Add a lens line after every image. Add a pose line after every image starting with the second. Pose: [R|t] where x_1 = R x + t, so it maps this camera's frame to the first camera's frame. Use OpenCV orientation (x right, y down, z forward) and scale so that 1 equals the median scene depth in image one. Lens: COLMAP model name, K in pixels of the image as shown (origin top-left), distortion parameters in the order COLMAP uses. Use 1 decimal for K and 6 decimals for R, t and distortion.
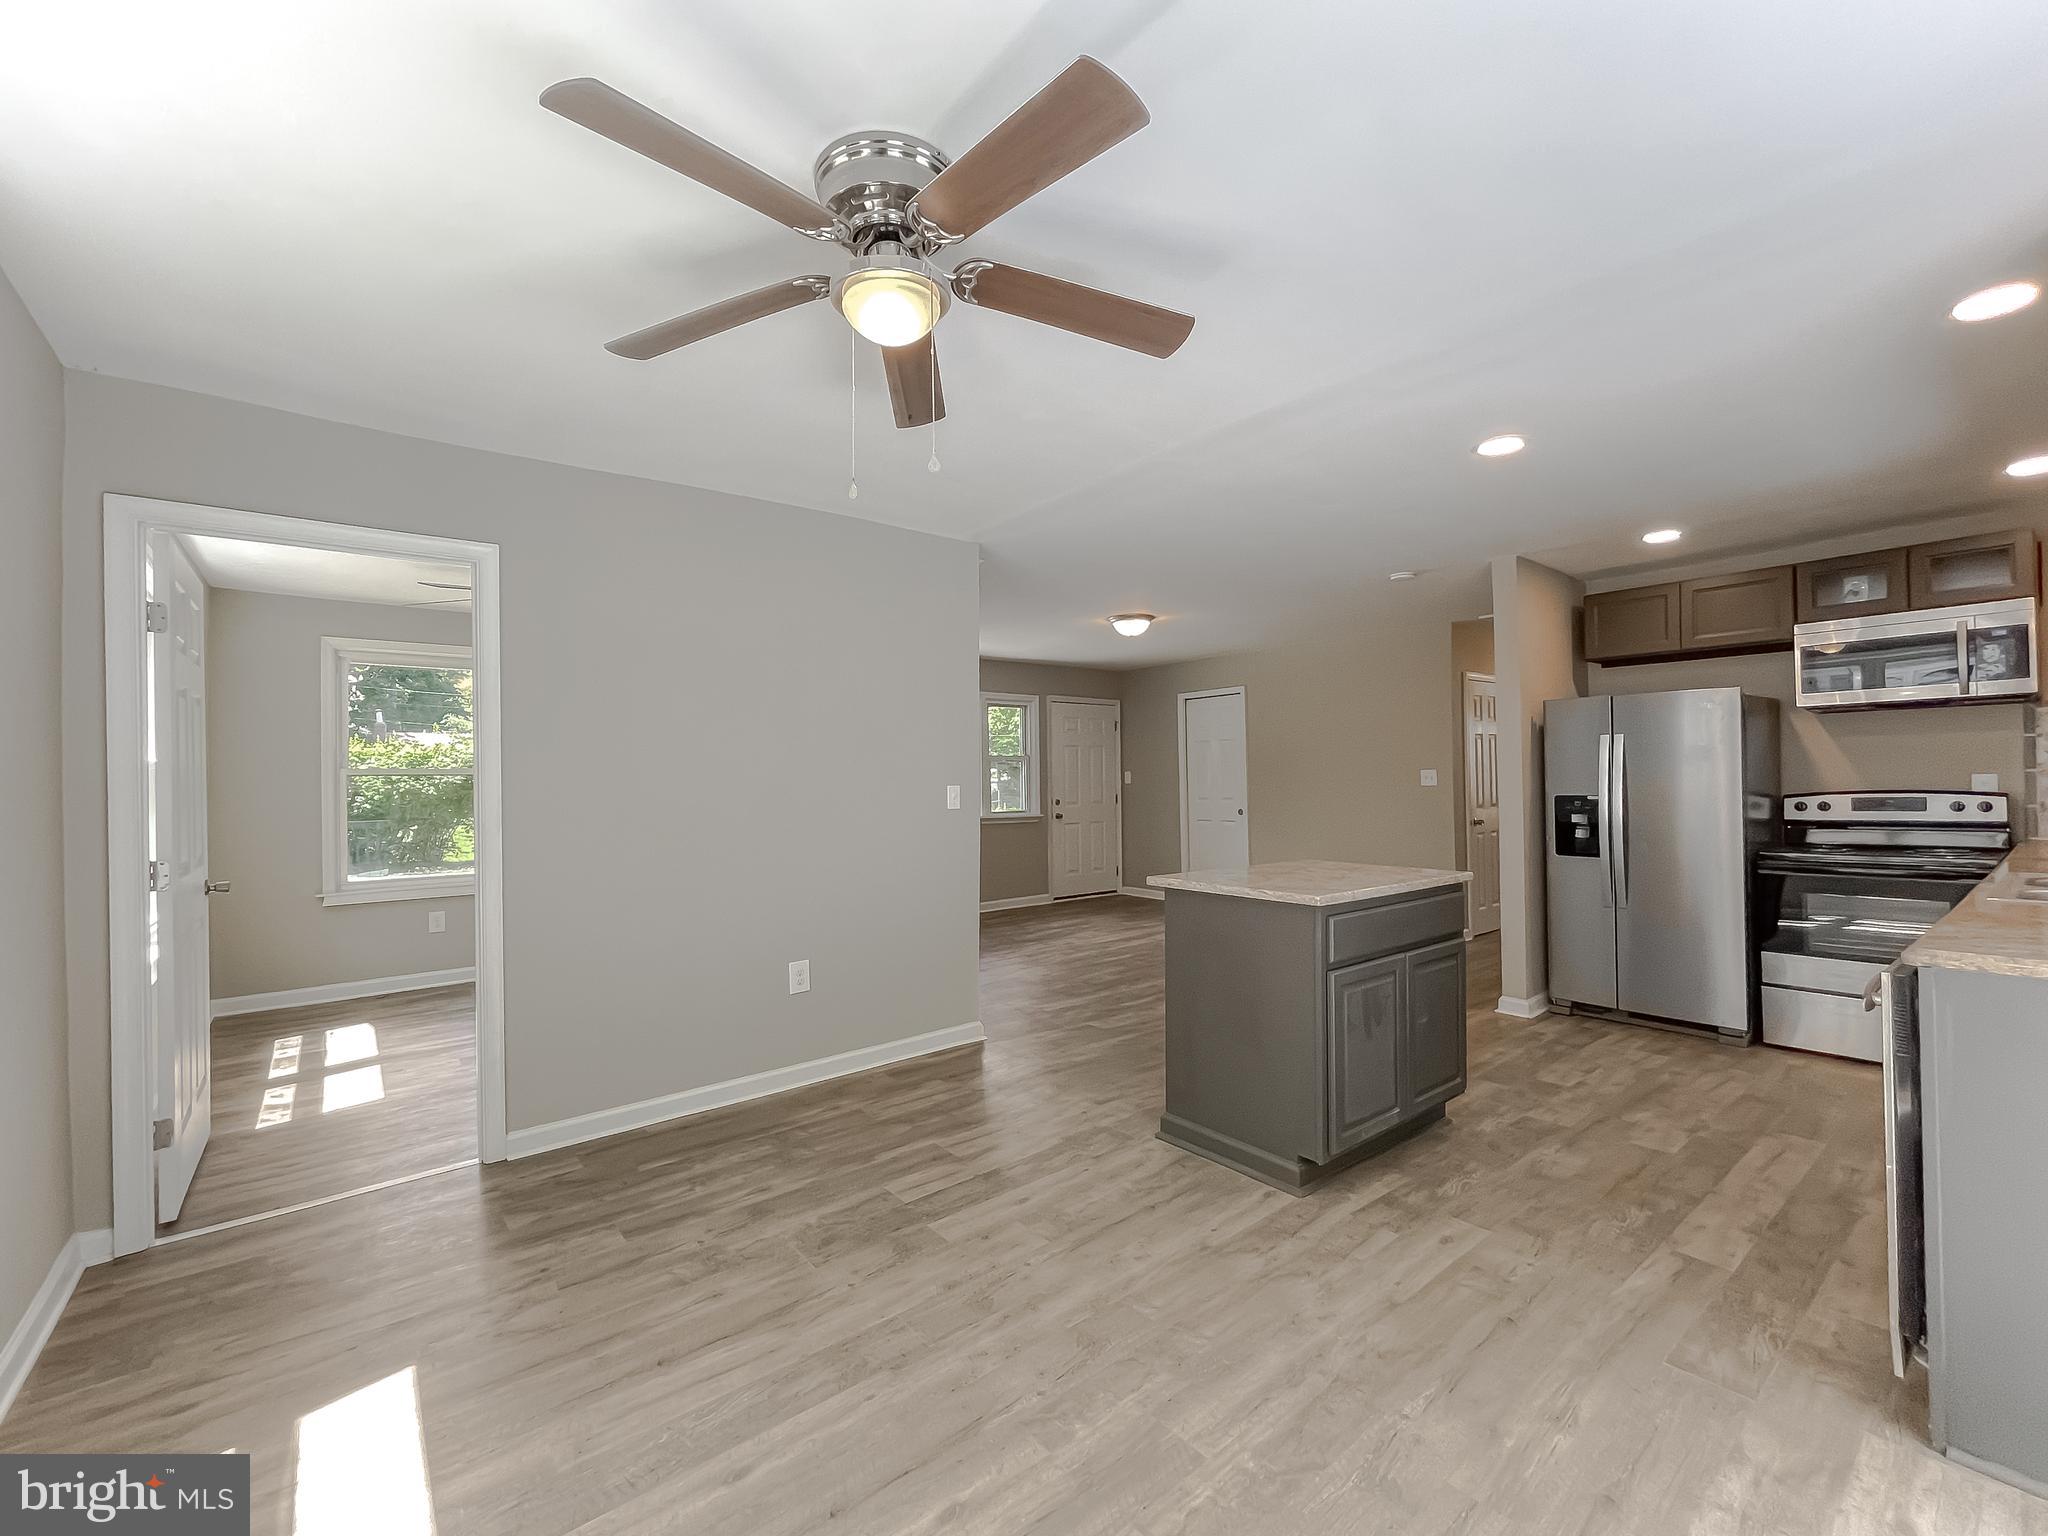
lens RADIAL K [[856.5, 0, 1014.1], [0, 856.5, 764.0], [0, 0, 1]] dist [0.000881, 0.000693]
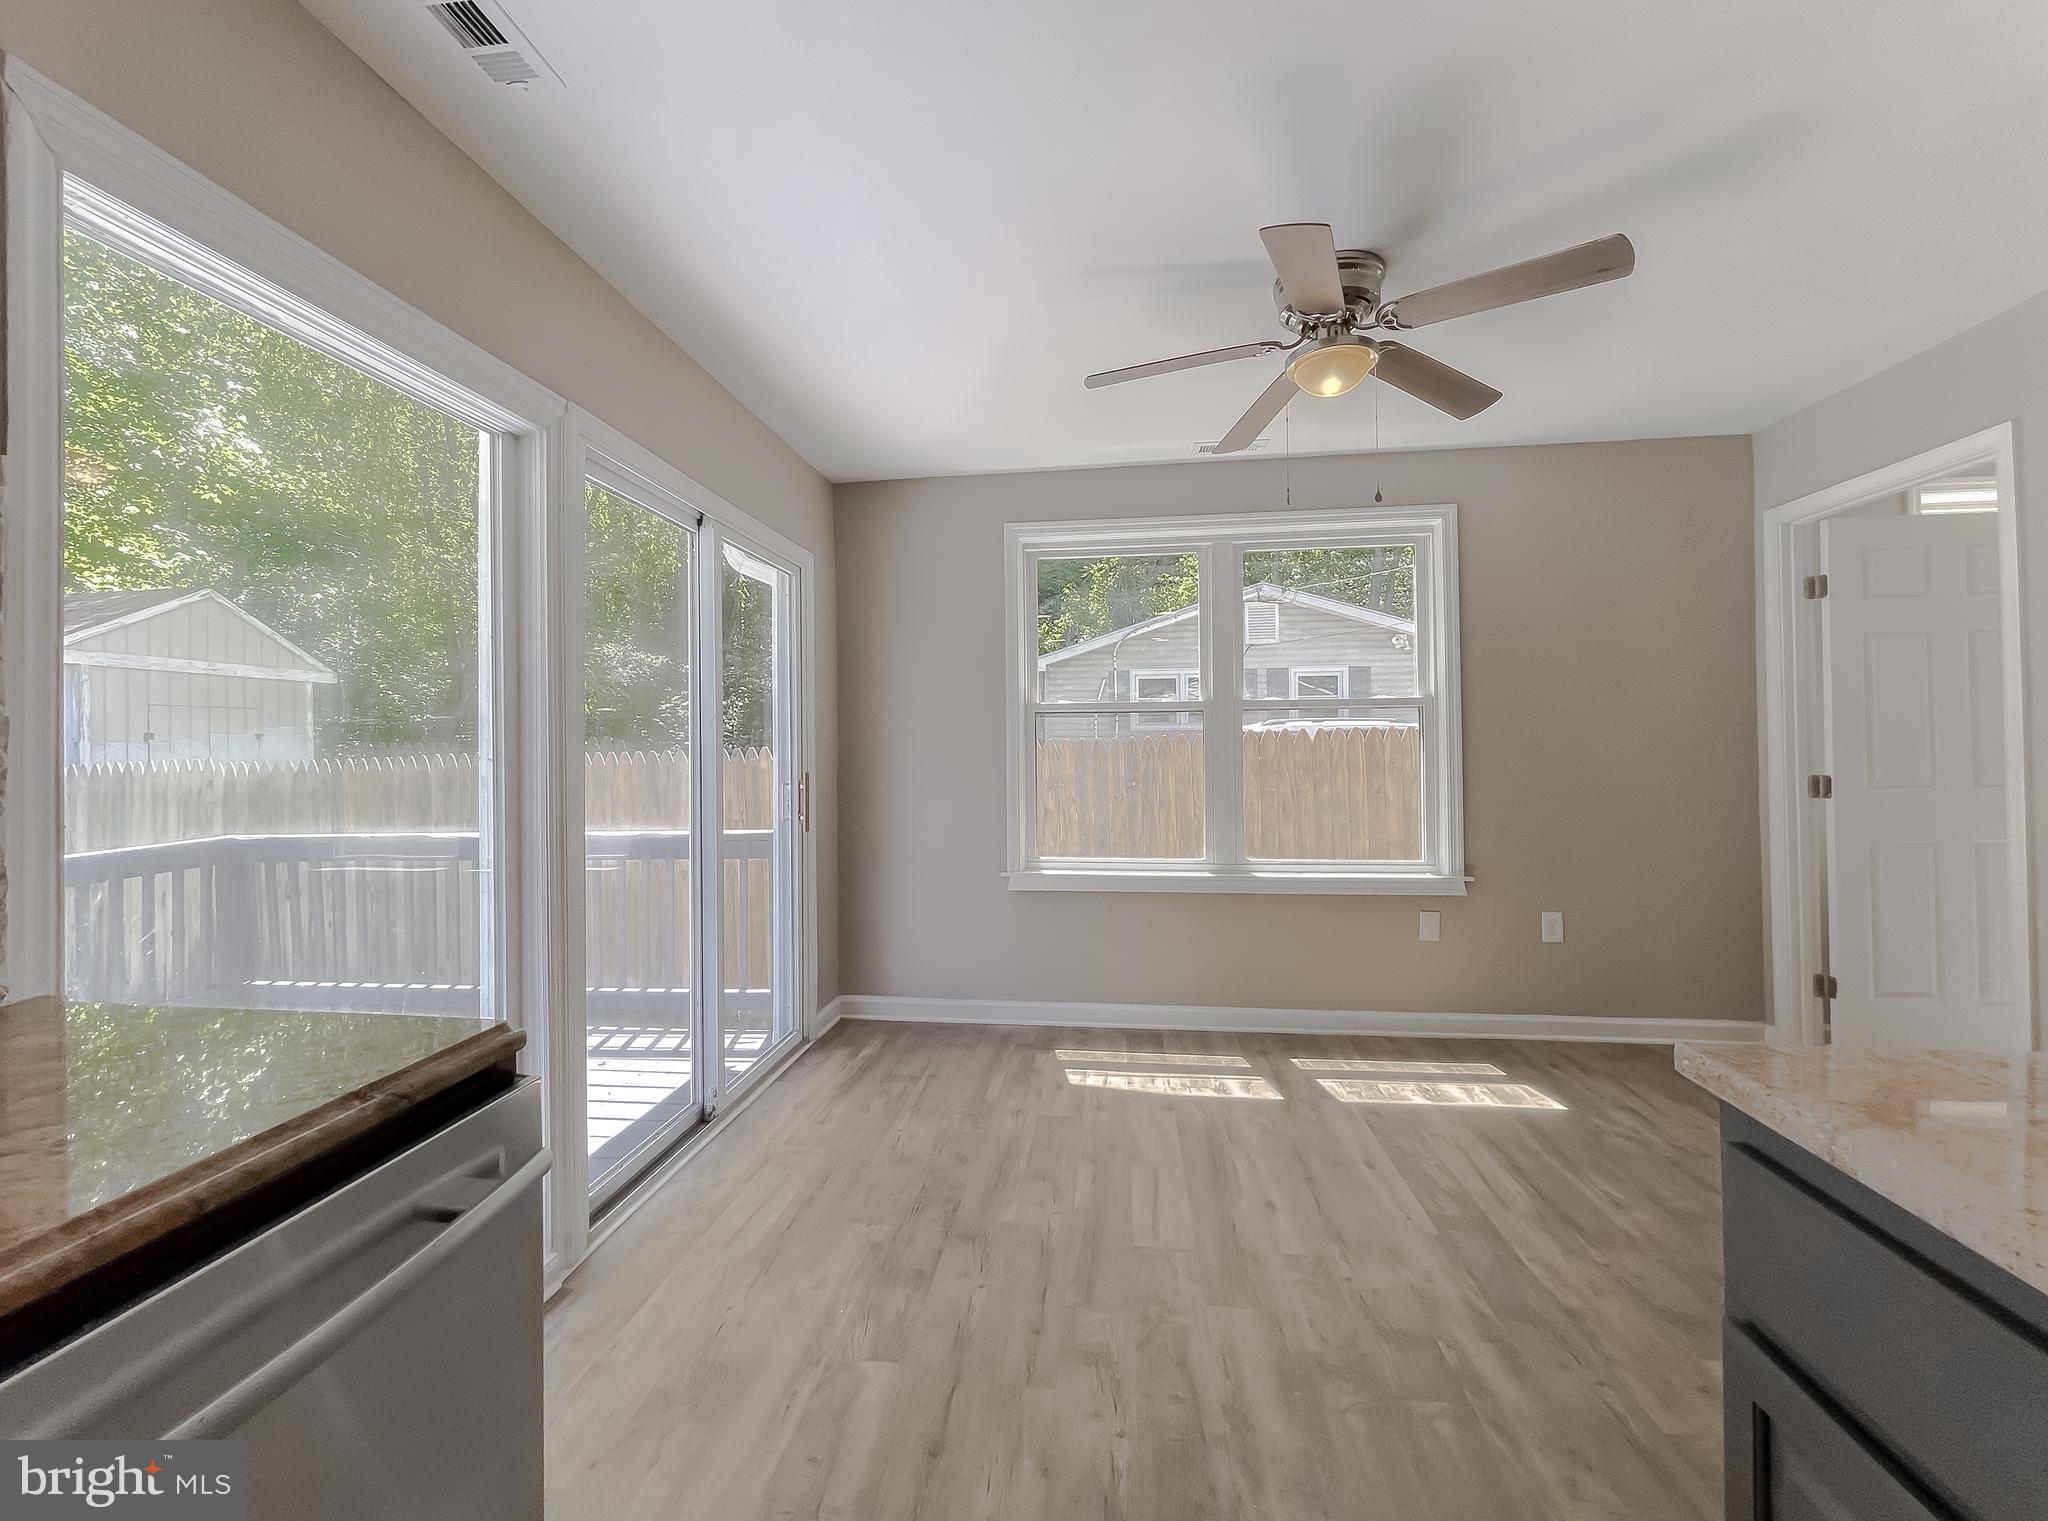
lens RADIAL K [[850.5, 0, 1015.1], [0, 850.5, 743.6], [0, 0, 1]] dist [0.003057, 0.000351]
pose [[-0.711722, 0.020567, -0.702160, 0.383134], [0.036123, 0.999320, -0.007344, 0.014999], [0.701532, -0.030592, -0.711981, 0.528058]]
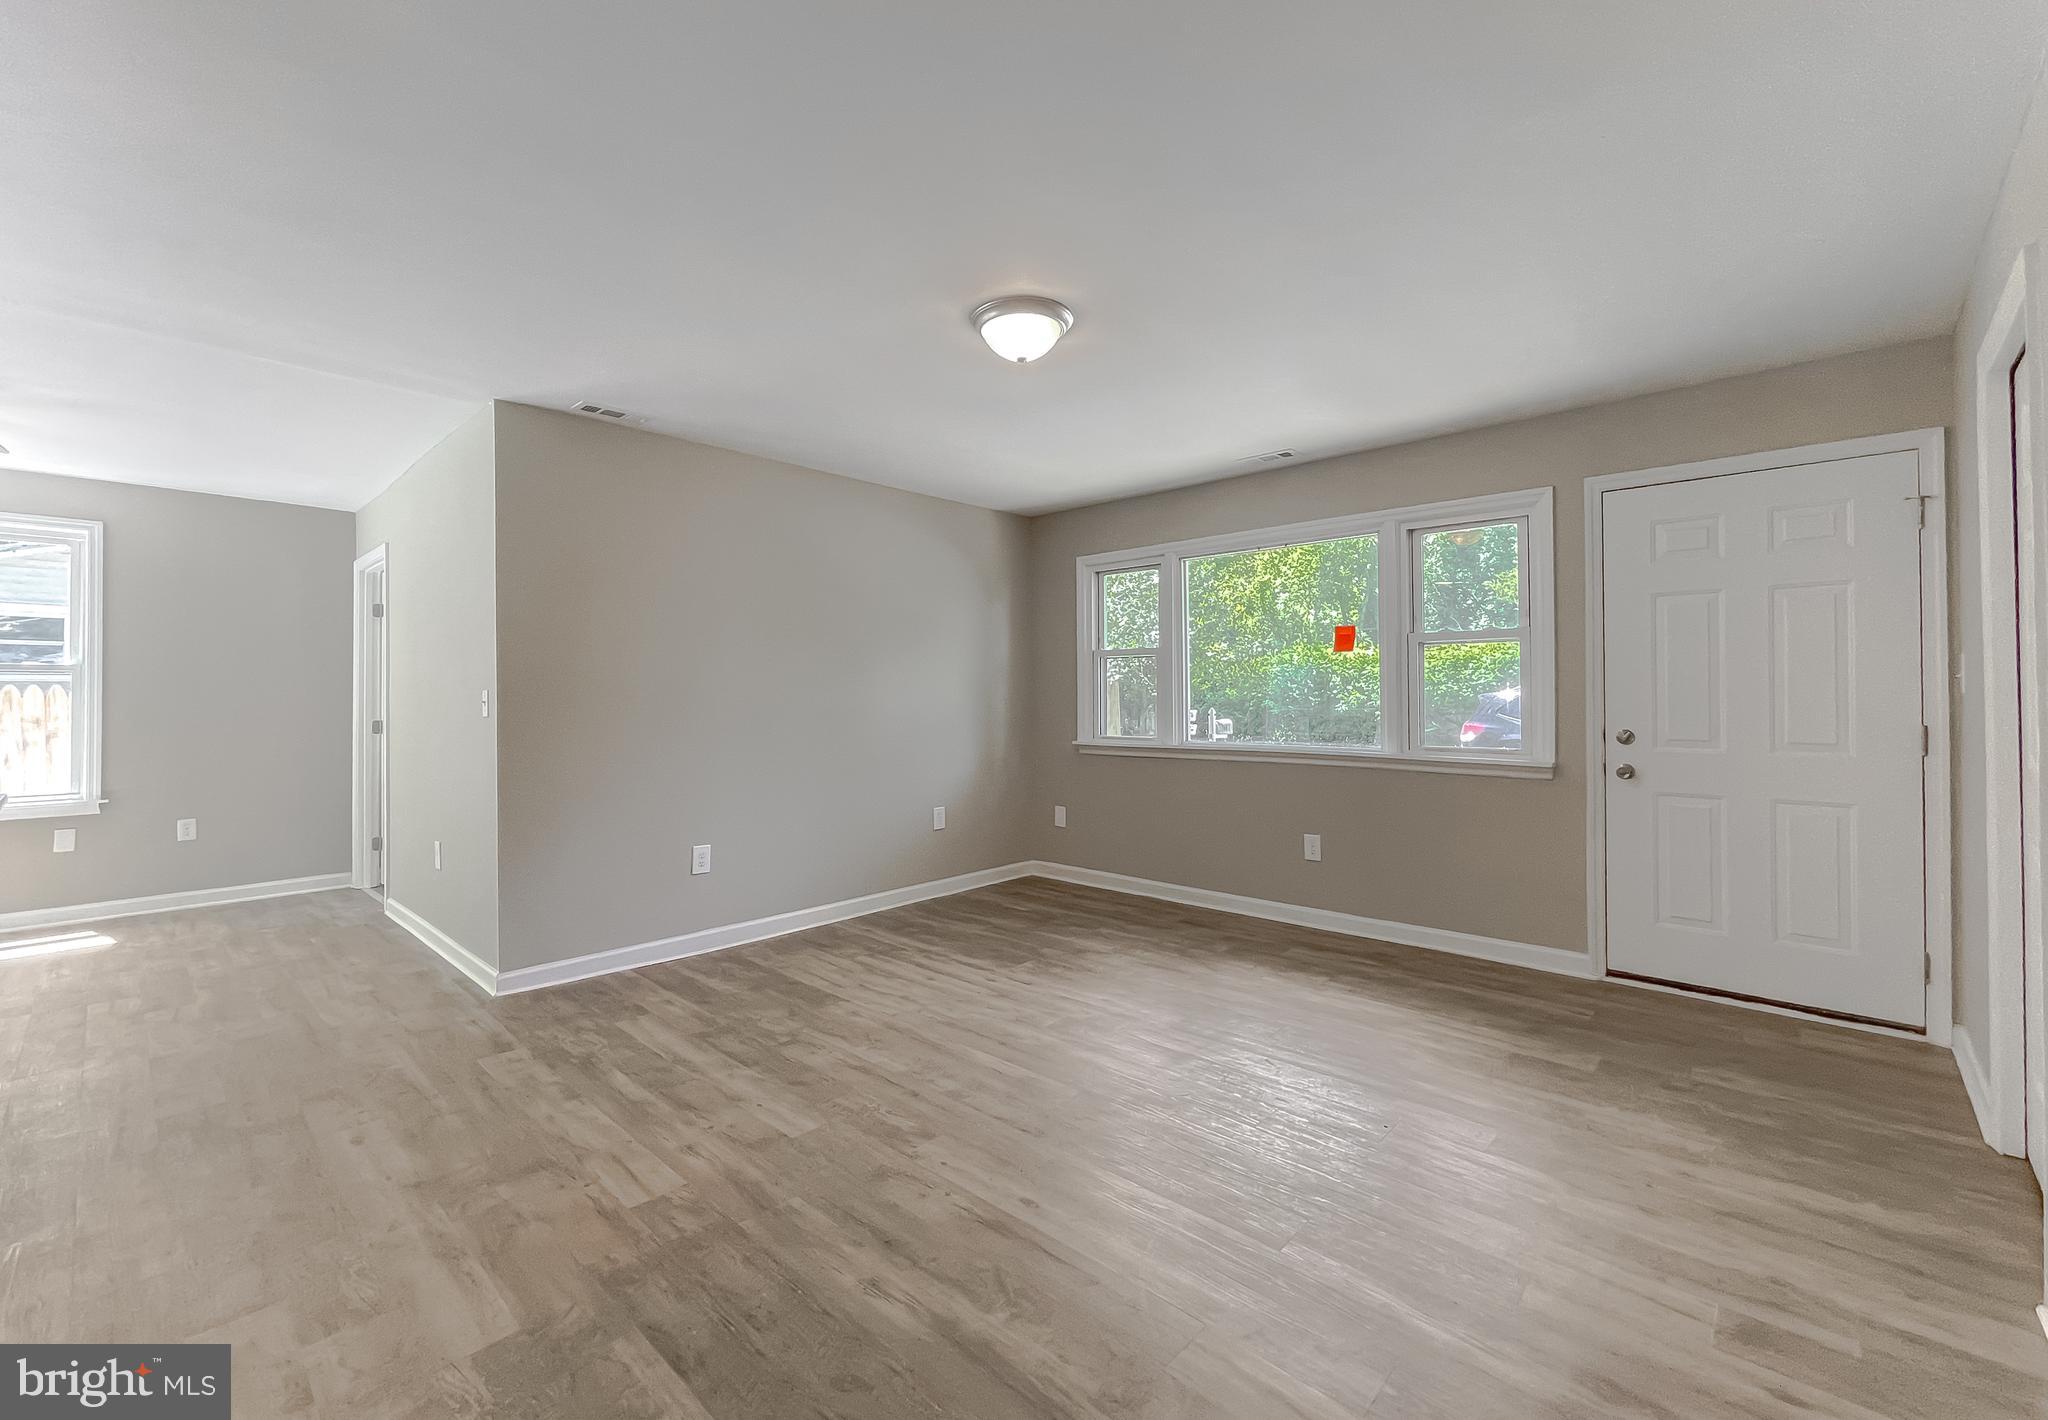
lens RADIAL K [[860.7, 0, 1024.0], [0, 860.7, 691.8], [0, 0, 1]] dist [-0.011709, 0.005732]
pose [[0.148826, 0.009602, -0.988817, 0.710155], [0.019986, 0.999719, 0.012716, 0.021468], [0.988661, -0.021655, 0.148592, 1.148909]]
